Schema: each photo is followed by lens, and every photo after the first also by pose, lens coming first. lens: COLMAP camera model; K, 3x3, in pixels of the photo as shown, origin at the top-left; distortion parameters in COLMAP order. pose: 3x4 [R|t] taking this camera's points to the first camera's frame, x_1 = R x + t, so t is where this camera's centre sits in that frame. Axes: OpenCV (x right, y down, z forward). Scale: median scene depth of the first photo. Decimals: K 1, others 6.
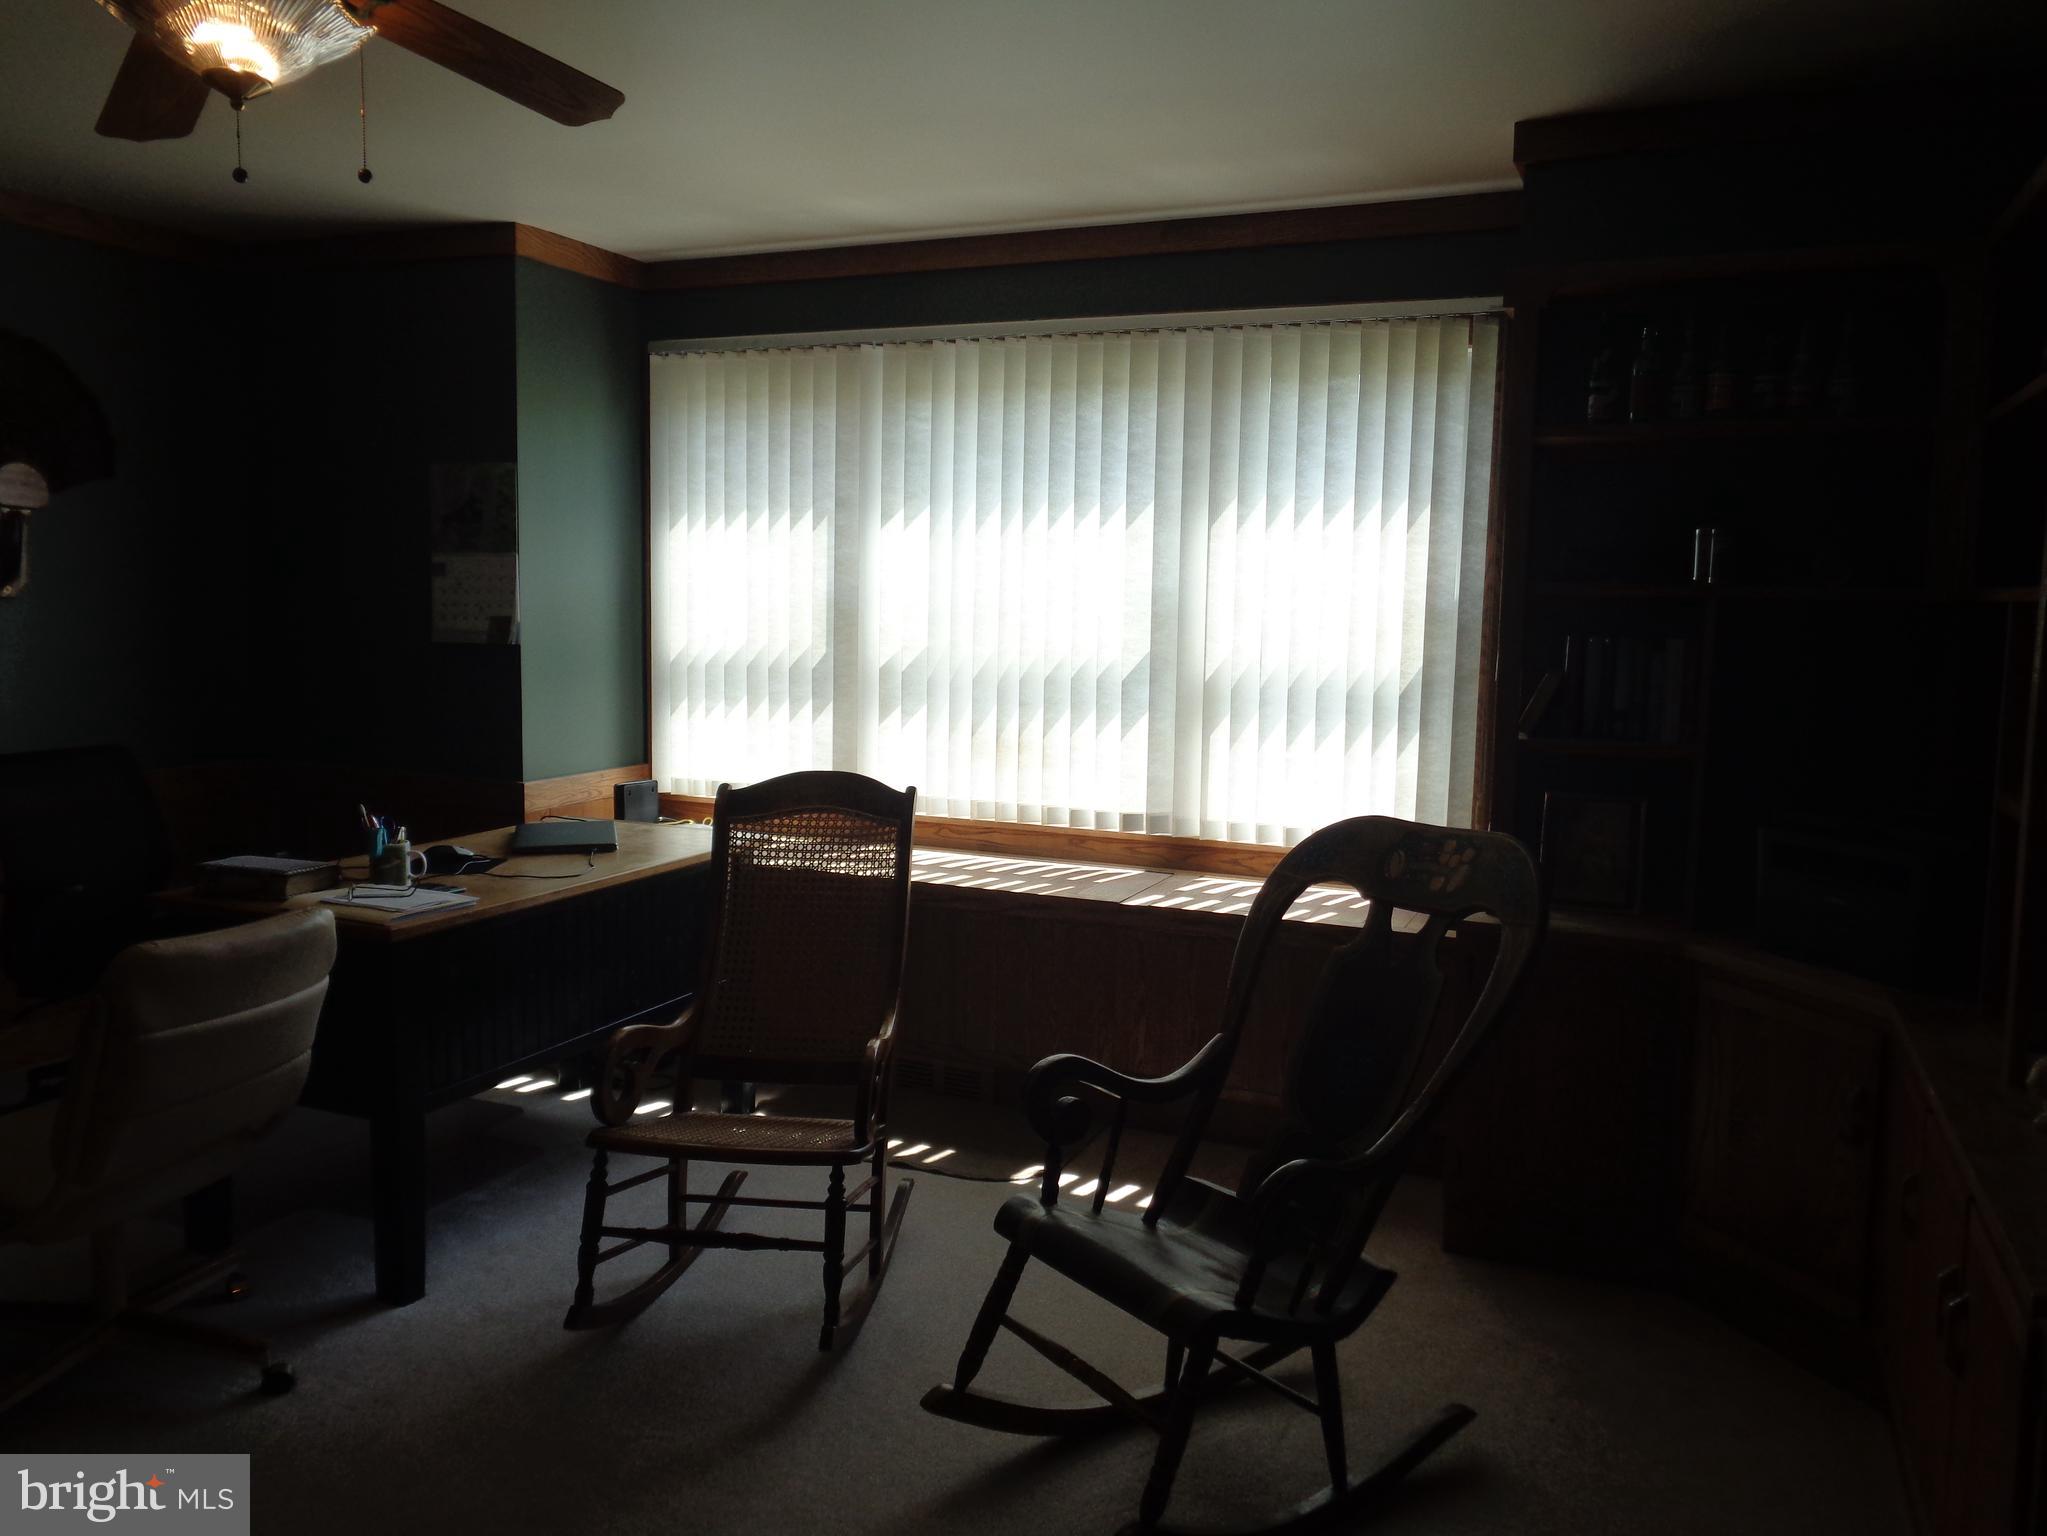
lens RADIAL K [[1539.1, 0, 1020.6], [0, 1539.1, 760.2], [0, 0, 1]] dist [0.007860, 0.004681]
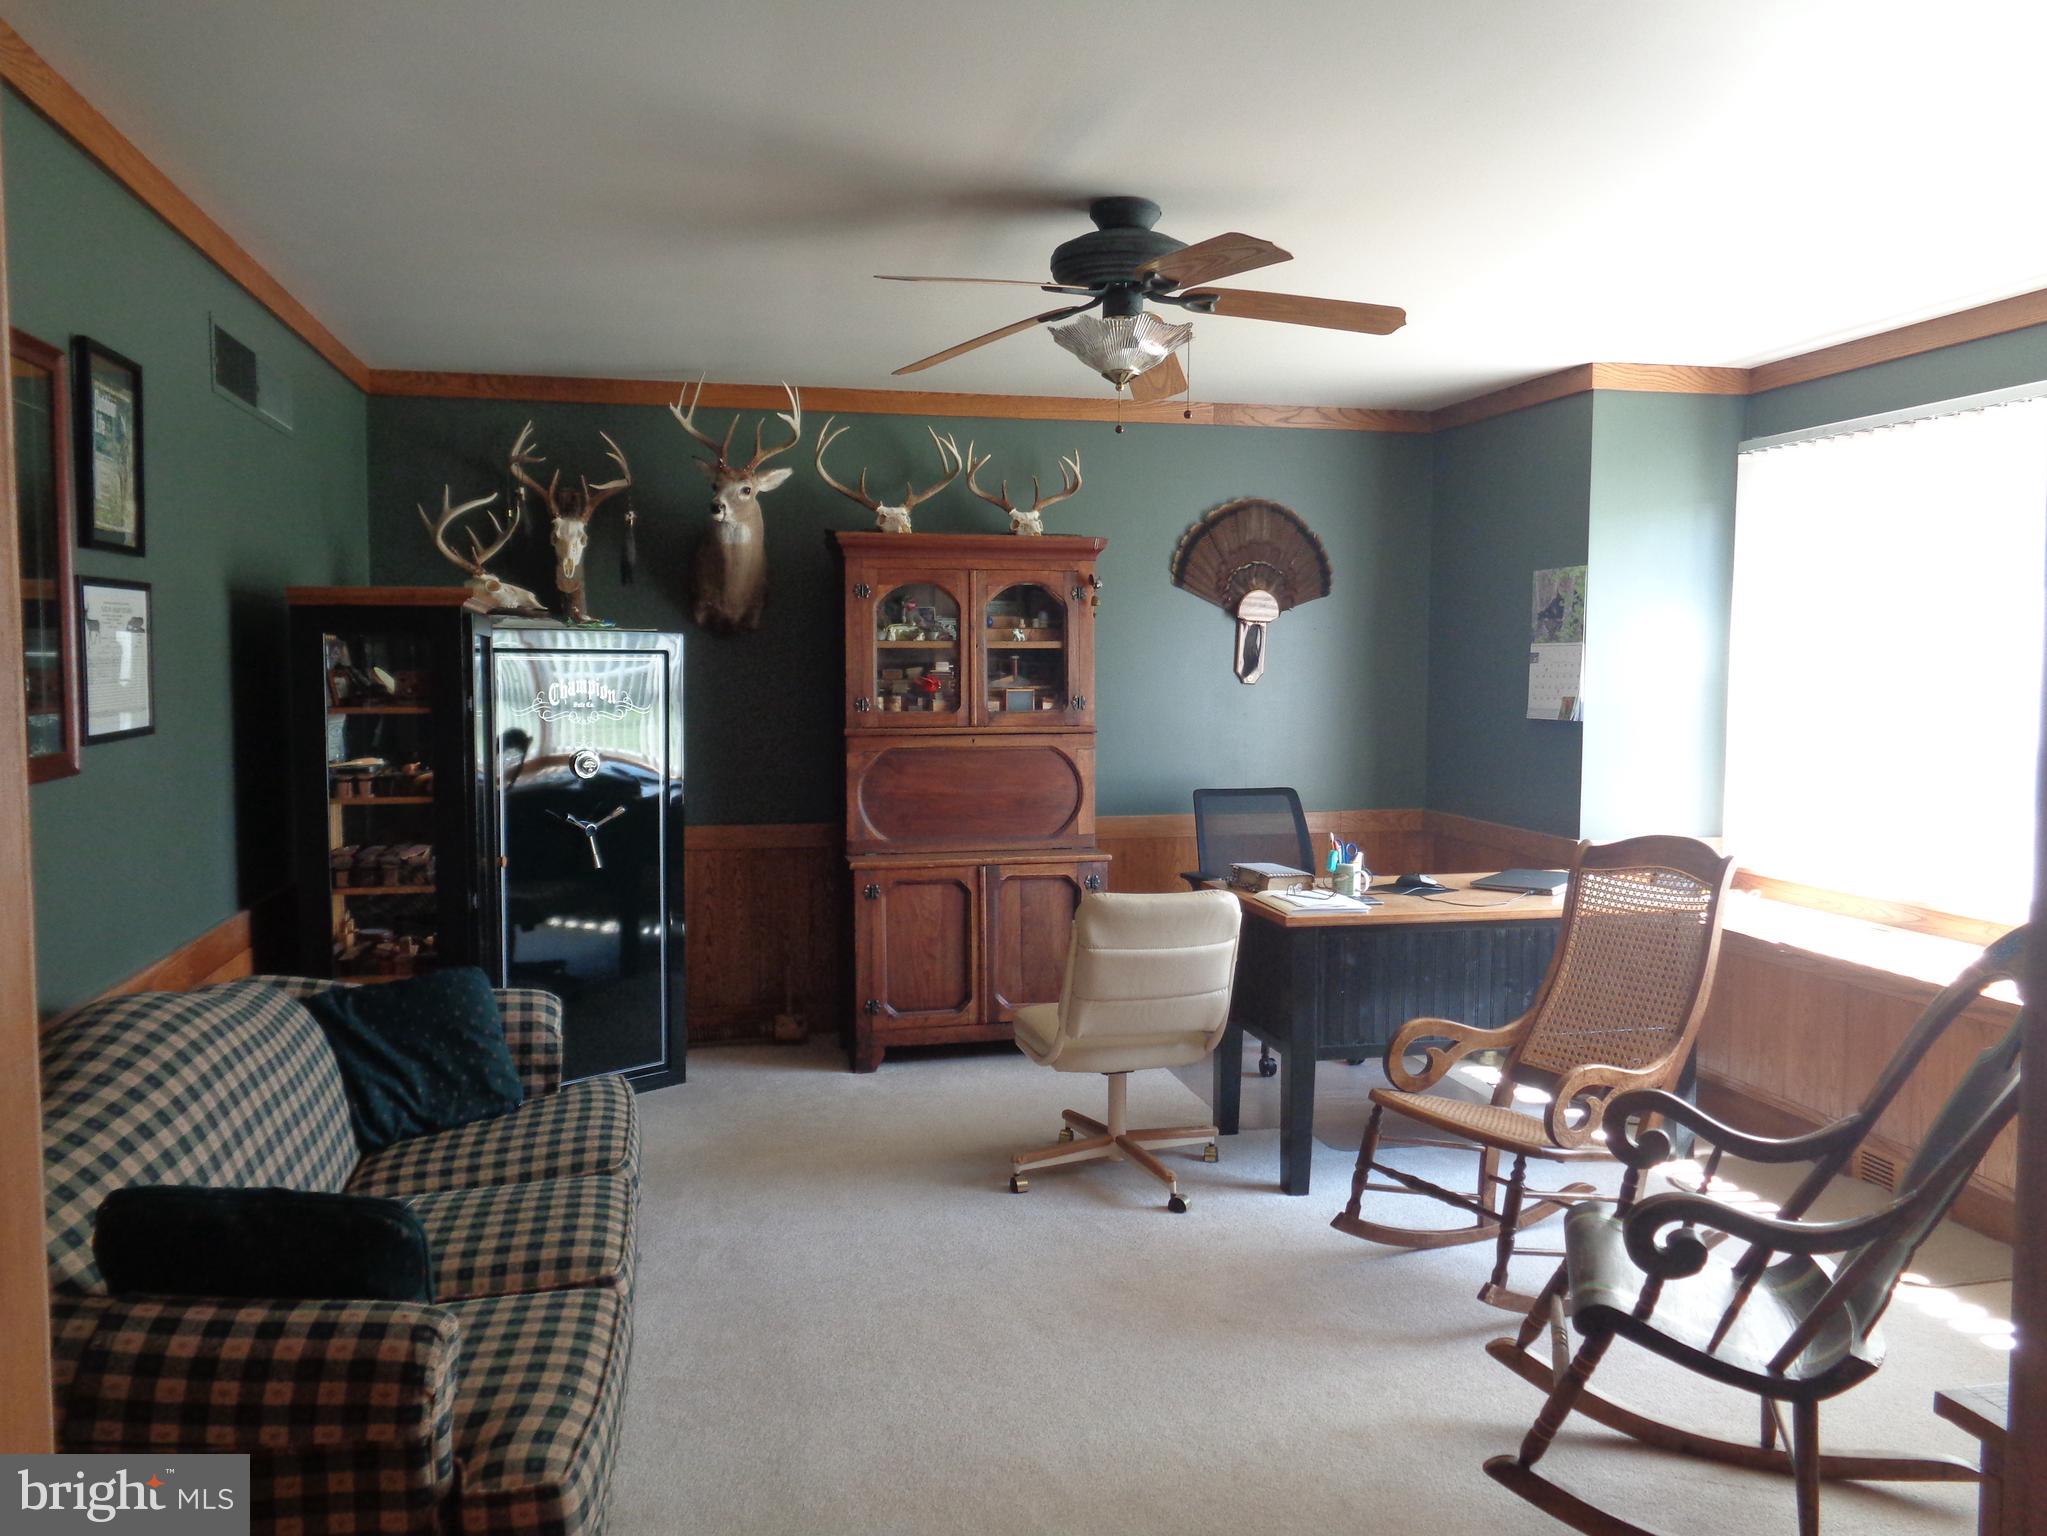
lens RADIAL K [[1539.1, 0, 1024.3], [0, 1539.1, 773.8], [0, 0, 1]] dist [0.007860, 0.004681]
pose [[0.599257, 0.044094, -0.799342, 0.359112], [-0.080766, 0.996718, -0.005568, 0.004138], [0.796472, 0.067896, 0.600851, -0.024763]]
